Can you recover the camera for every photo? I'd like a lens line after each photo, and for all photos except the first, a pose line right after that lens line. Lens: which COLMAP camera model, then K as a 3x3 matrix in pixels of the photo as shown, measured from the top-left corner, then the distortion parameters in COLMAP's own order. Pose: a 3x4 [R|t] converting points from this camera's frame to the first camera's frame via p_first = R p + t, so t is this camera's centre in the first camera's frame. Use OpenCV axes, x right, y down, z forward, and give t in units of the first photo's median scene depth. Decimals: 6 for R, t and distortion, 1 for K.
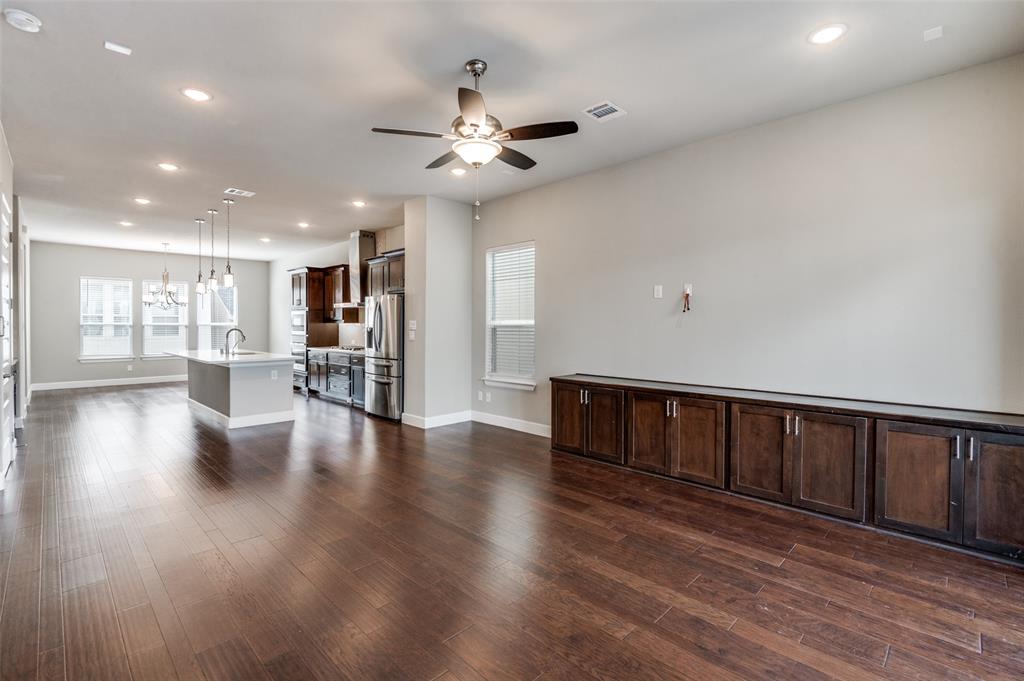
lens RADIAL K [[463.0, 0, 512.0], [0, 463.0, 329.3], [0, 0, 1]] dist [-0.003162, -0.005445]
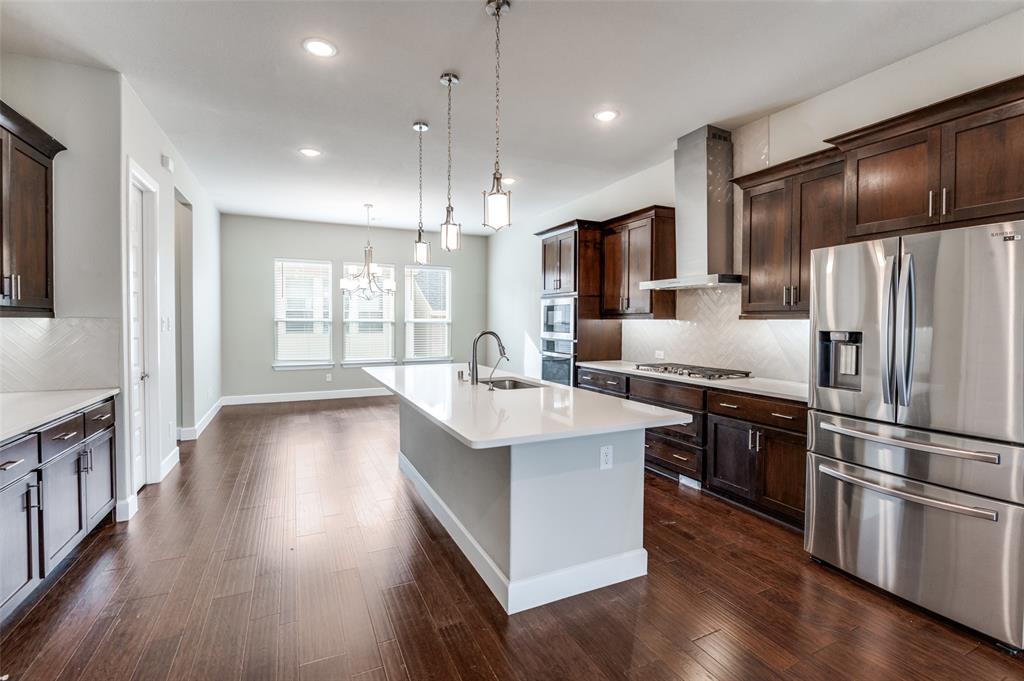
lens RADIAL K [[463.0, 0, 512.0], [0, 463.0, 329.3], [0, 0, 1]] dist [-0.003162, -0.005445]
pose [[0.939624, 0.008554, -0.342103, -0.314229], [-0.006081, 0.999947, 0.008303, -0.005117], [0.342156, -0.005721, 0.939626, 0.426520]]
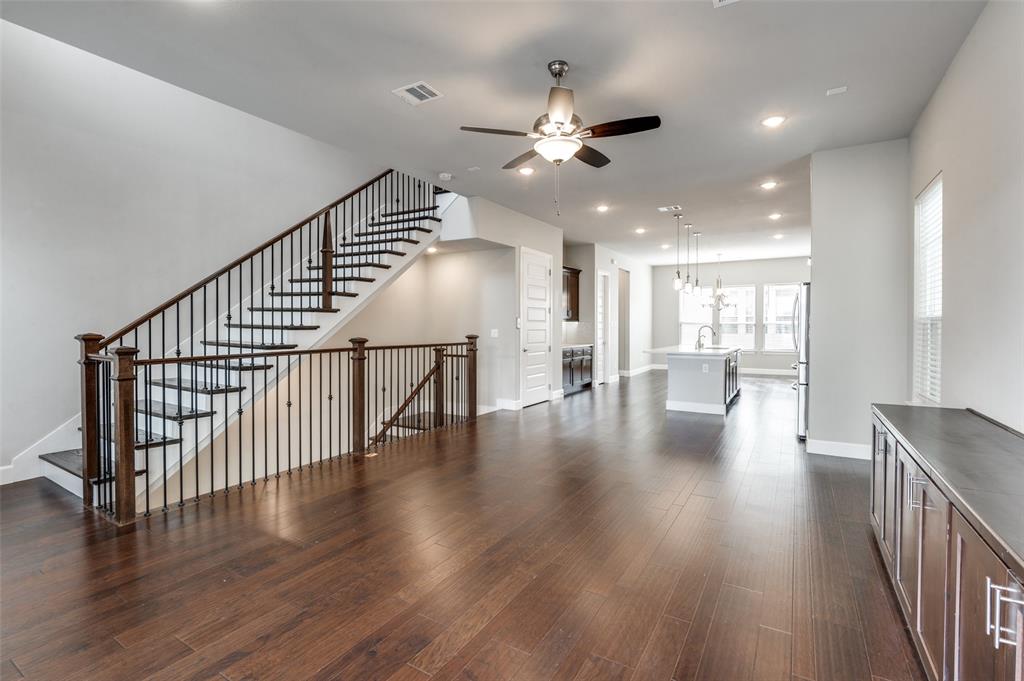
lens RADIAL K [[463.0, 0, 512.0], [0, 463.0, 329.3], [0, 0, 1]] dist [-0.003162, -0.005445]
pose [[0.232414, 0.007557, -0.972588, 0.292303], [-0.009073, 0.999943, 0.005602, 0.004460], [0.972575, 0.007522, 0.232469, 0.214015]]
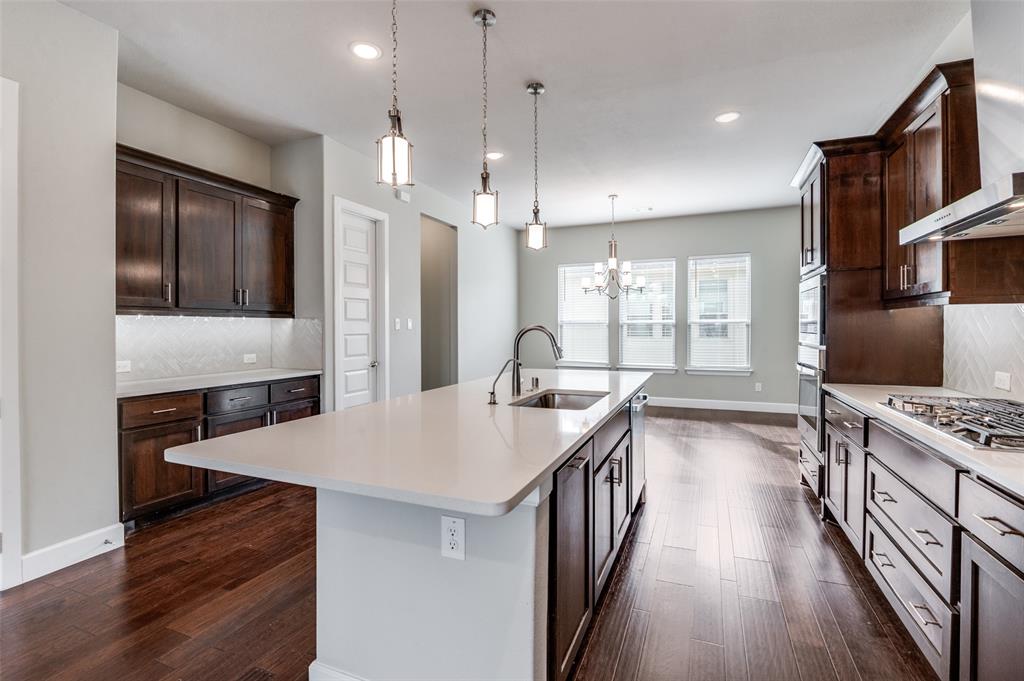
lens RADIAL K [[463.0, 0, 512.0], [0, 463.0, 329.3], [0, 0, 1]] dist [-0.003162, -0.005445]
pose [[0.374469, 0.002673, -0.927236, -0.208934], [-0.005262, 0.999986, 0.000758, 0.001179], [0.927224, 0.004595, 0.374478, 0.647369]]
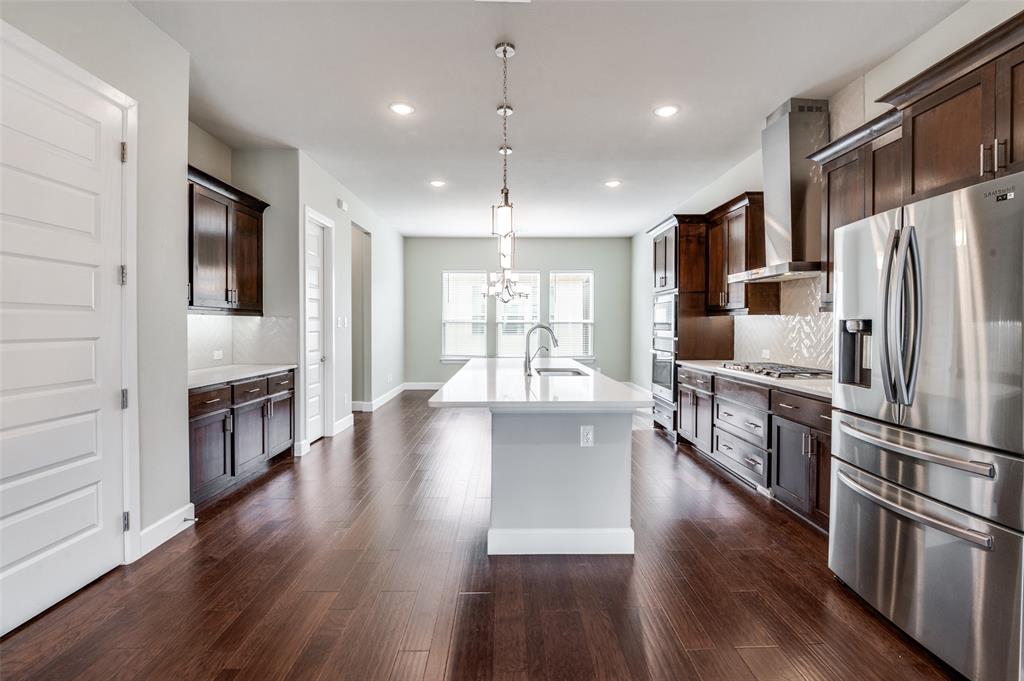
lens RADIAL K [[463.0, 0, 512.0], [0, 463.0, 329.3], [0, 0, 1]] dist [-0.003162, -0.005445]
pose [[0.712733, 0.005320, -0.701415, -0.187867], [-0.006998, 0.999975, 0.000473, 0.003180], [0.701401, 0.004572, 0.712753, 0.452682]]
